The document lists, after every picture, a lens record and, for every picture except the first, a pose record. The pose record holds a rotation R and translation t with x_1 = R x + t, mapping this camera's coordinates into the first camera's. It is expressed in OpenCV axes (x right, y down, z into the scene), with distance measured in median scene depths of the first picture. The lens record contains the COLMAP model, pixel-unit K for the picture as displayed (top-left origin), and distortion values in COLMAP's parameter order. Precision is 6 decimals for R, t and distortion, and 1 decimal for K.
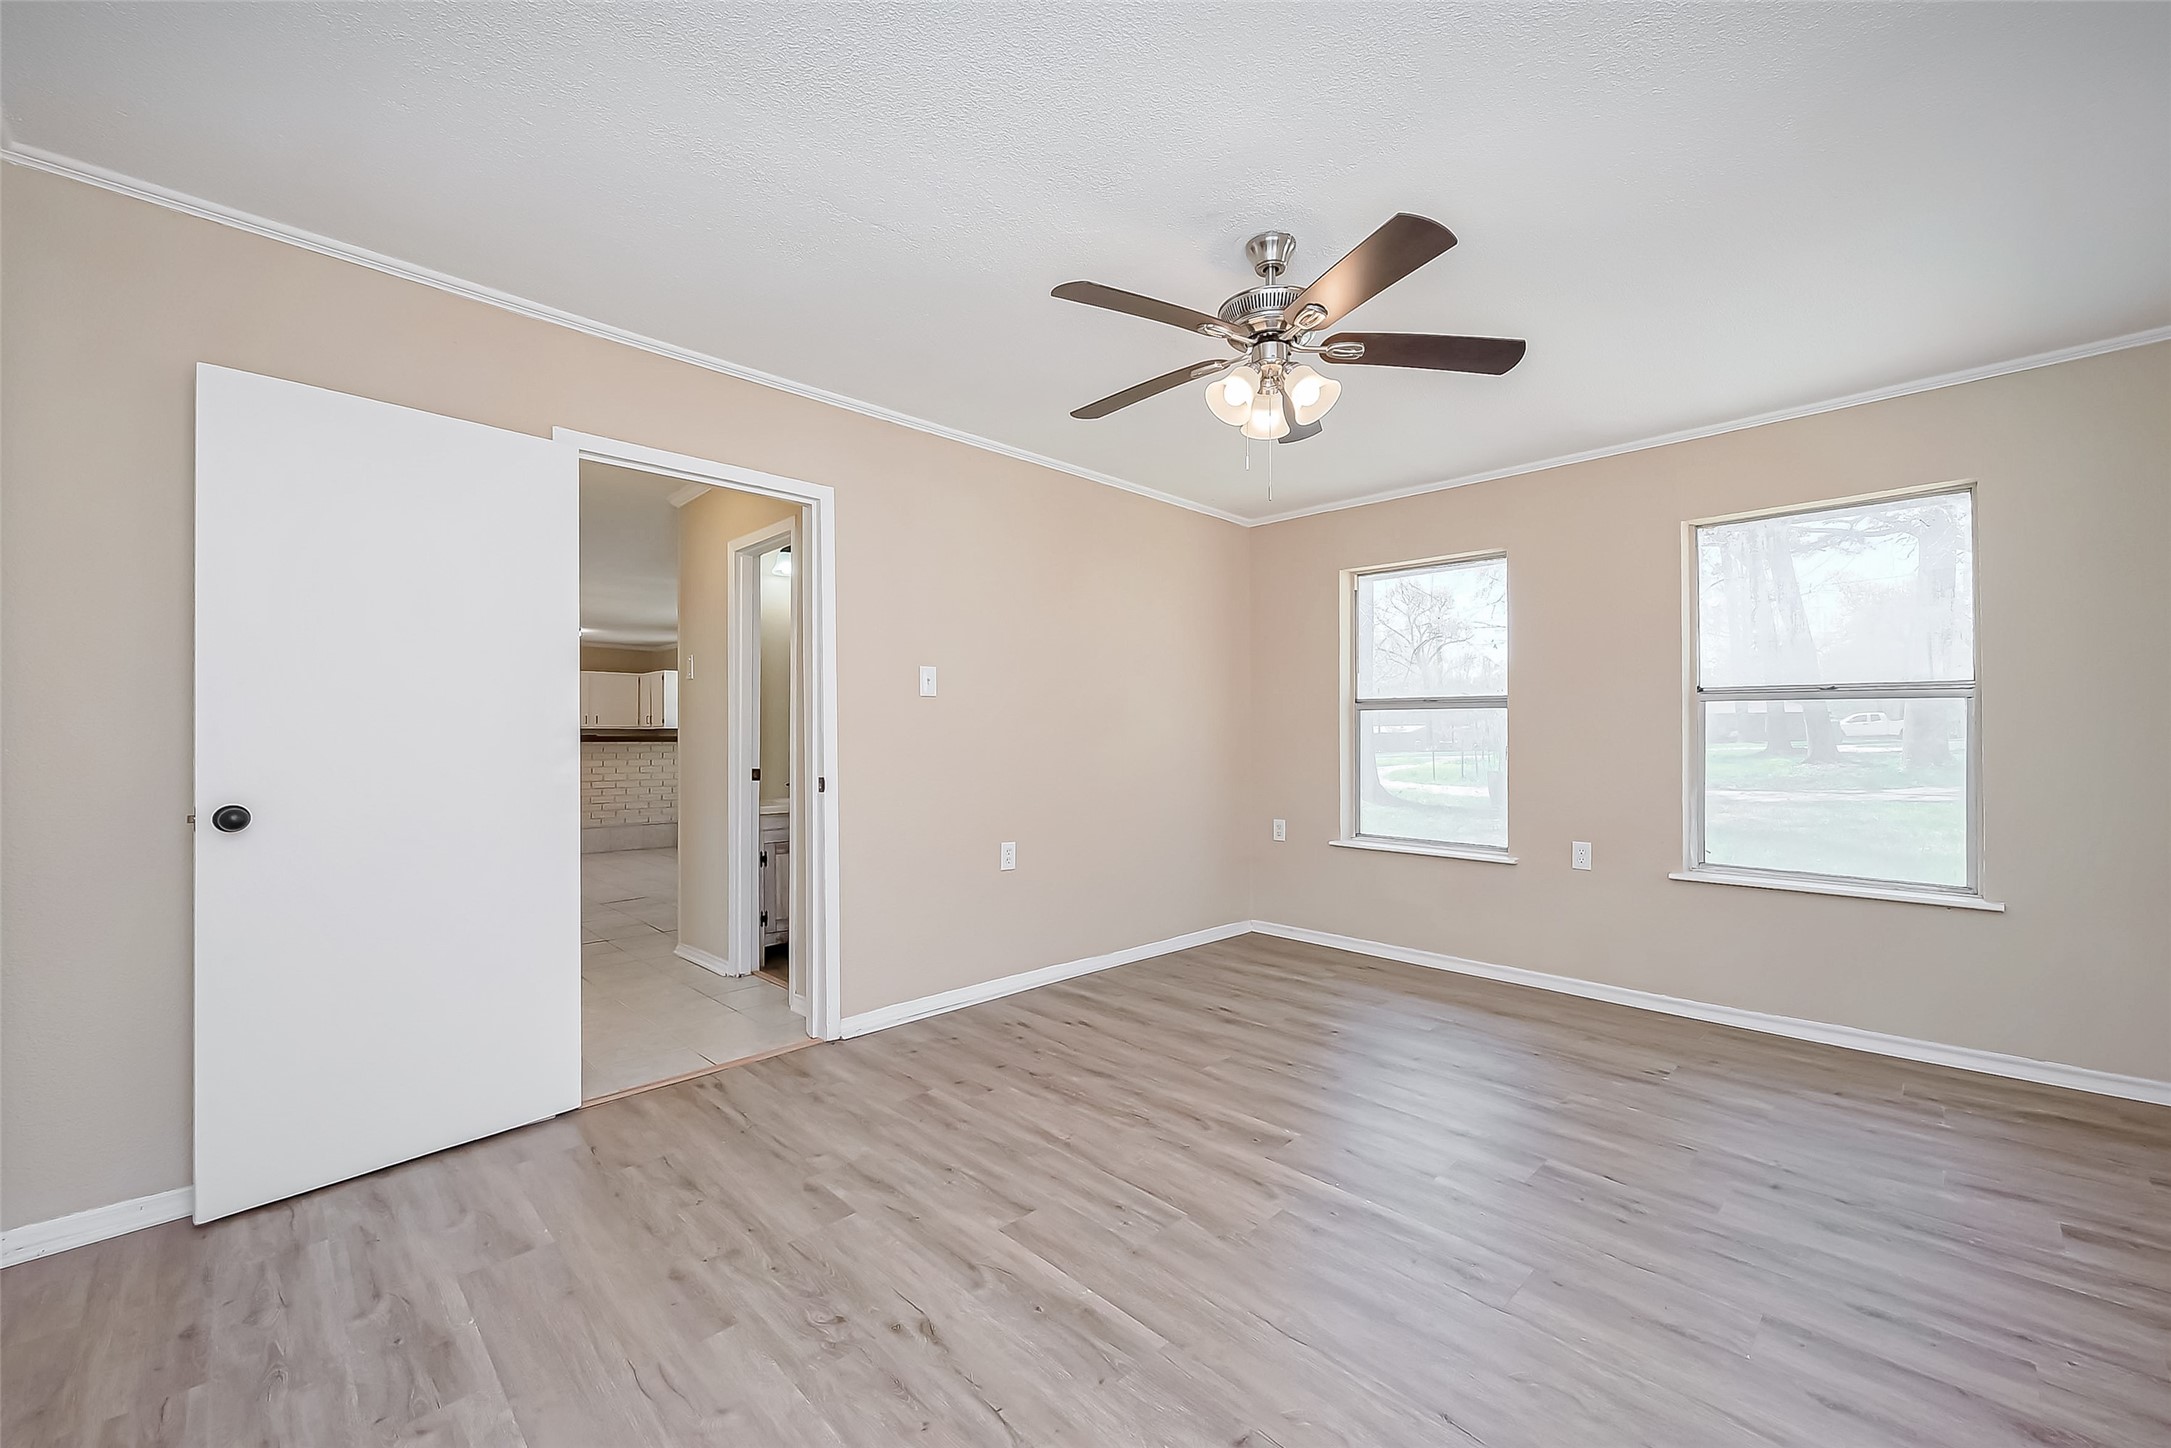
lens RADIAL K [[855.8, 0, 1087.8], [0, 855.8, 724.4], [0, 0, 1]] dist [0.000541, 0.000094]
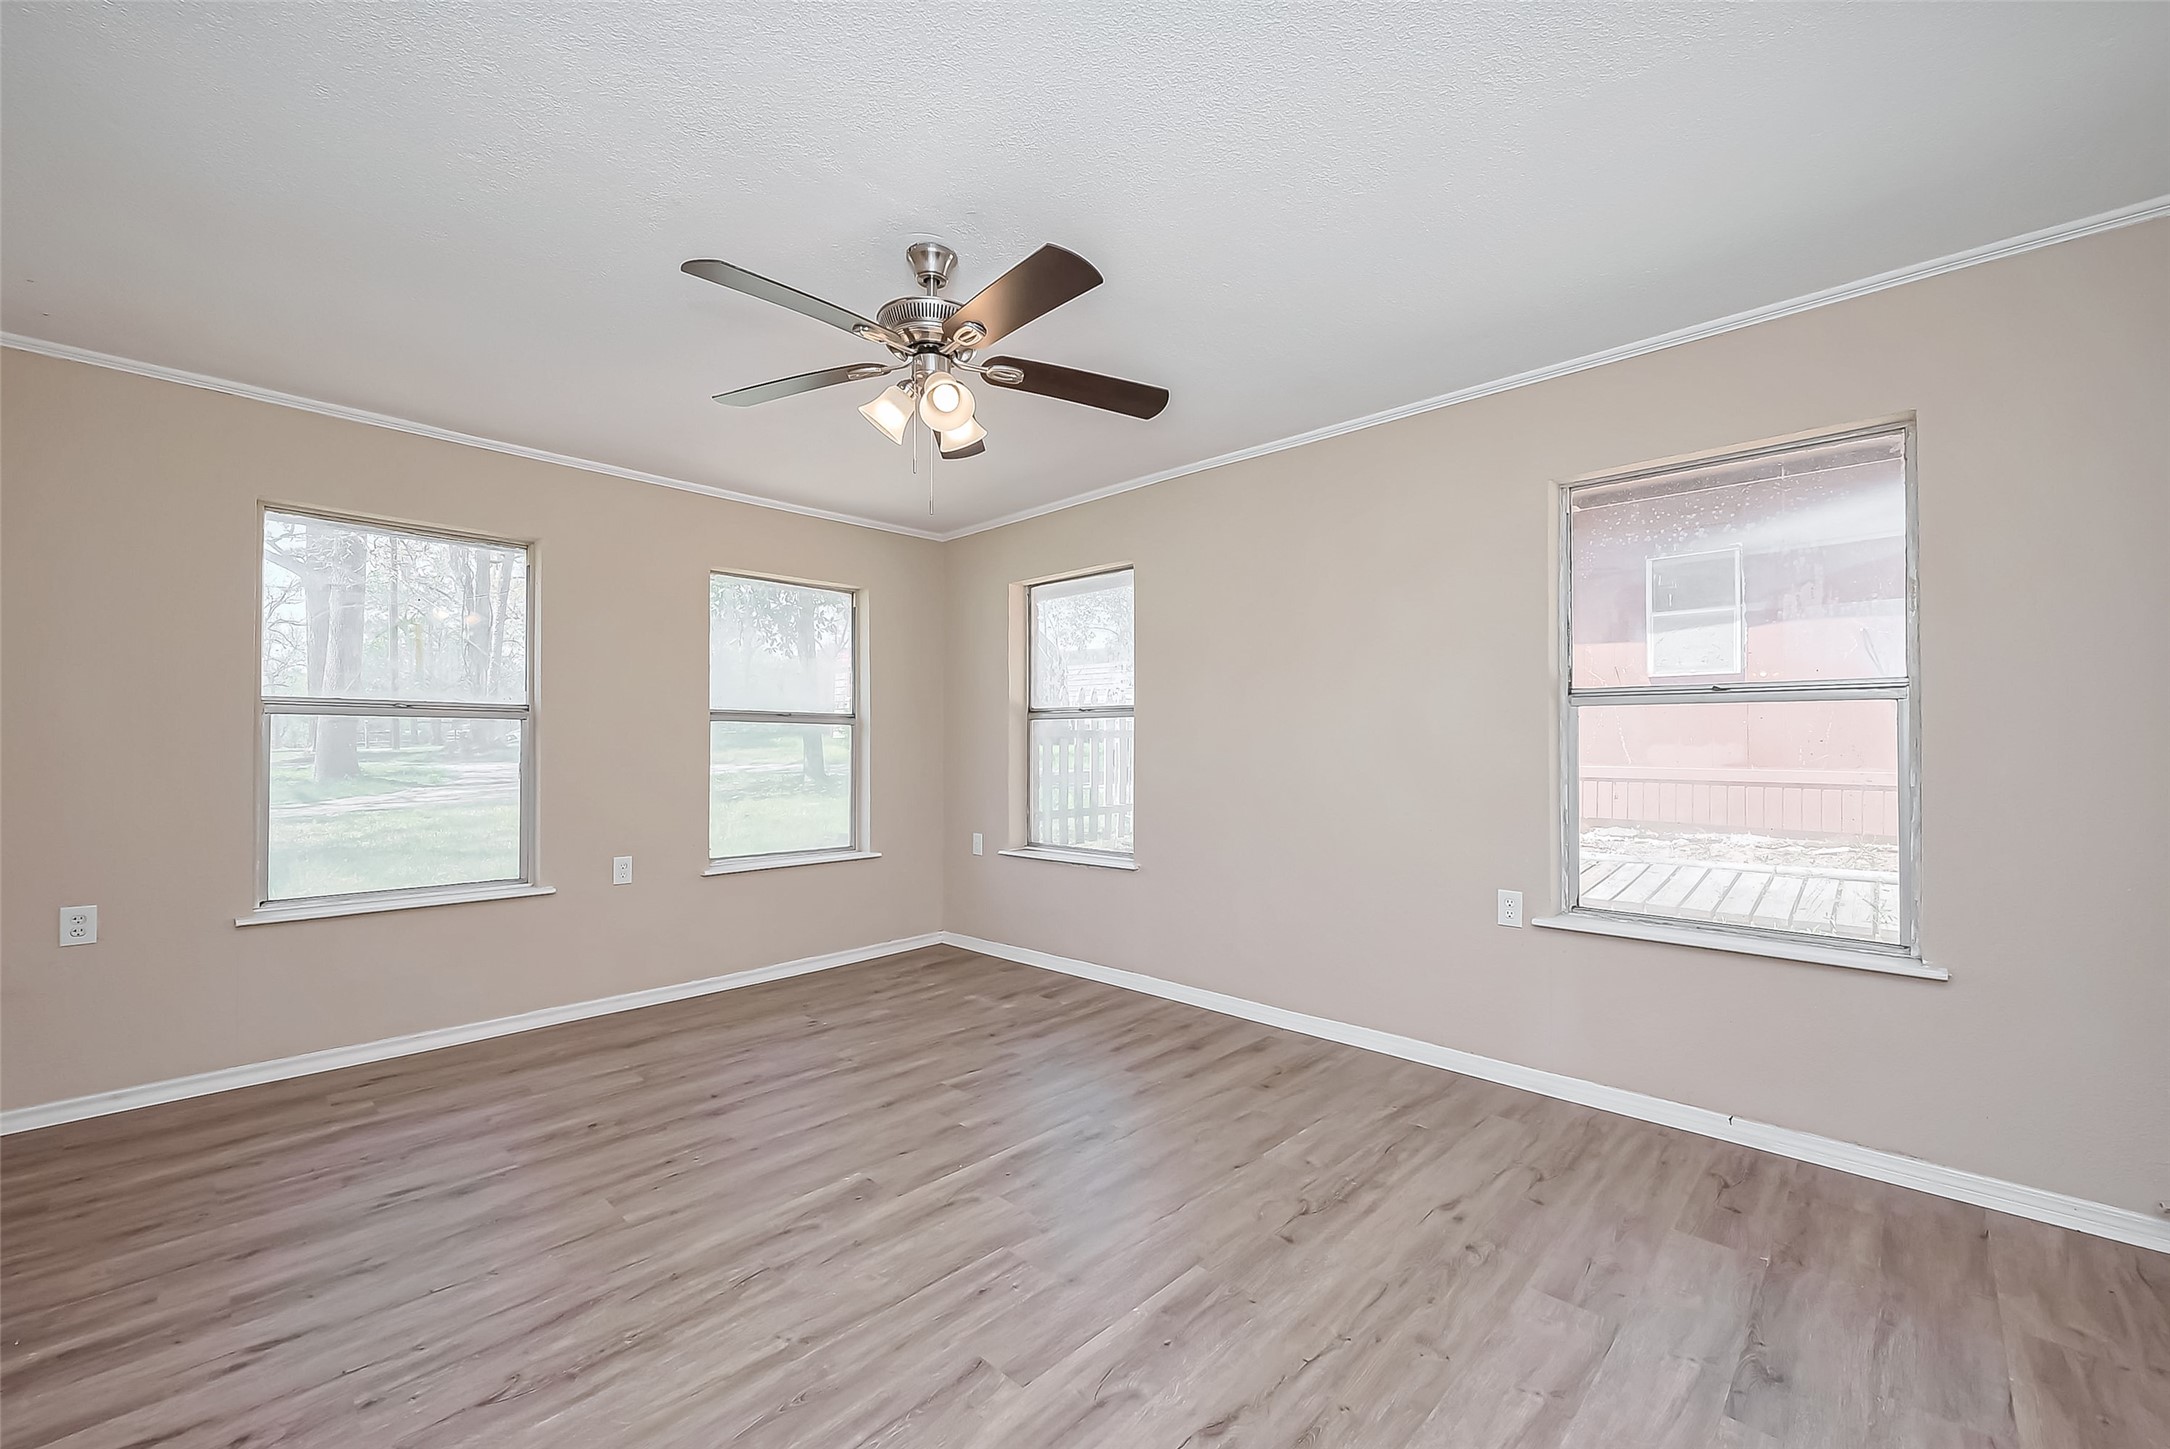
lens RADIAL K [[855.4, 0, 1087.3], [0, 855.4, 724.9], [0, 0, 1]] dist [0.000541, 0.000094]
pose [[-0.013385, 0.025022, 0.999597, -0.619850], [-0.010697, 0.999626, -0.025166, 0.001685], [-0.999853, -0.011029, -0.013113, 0.656696]]
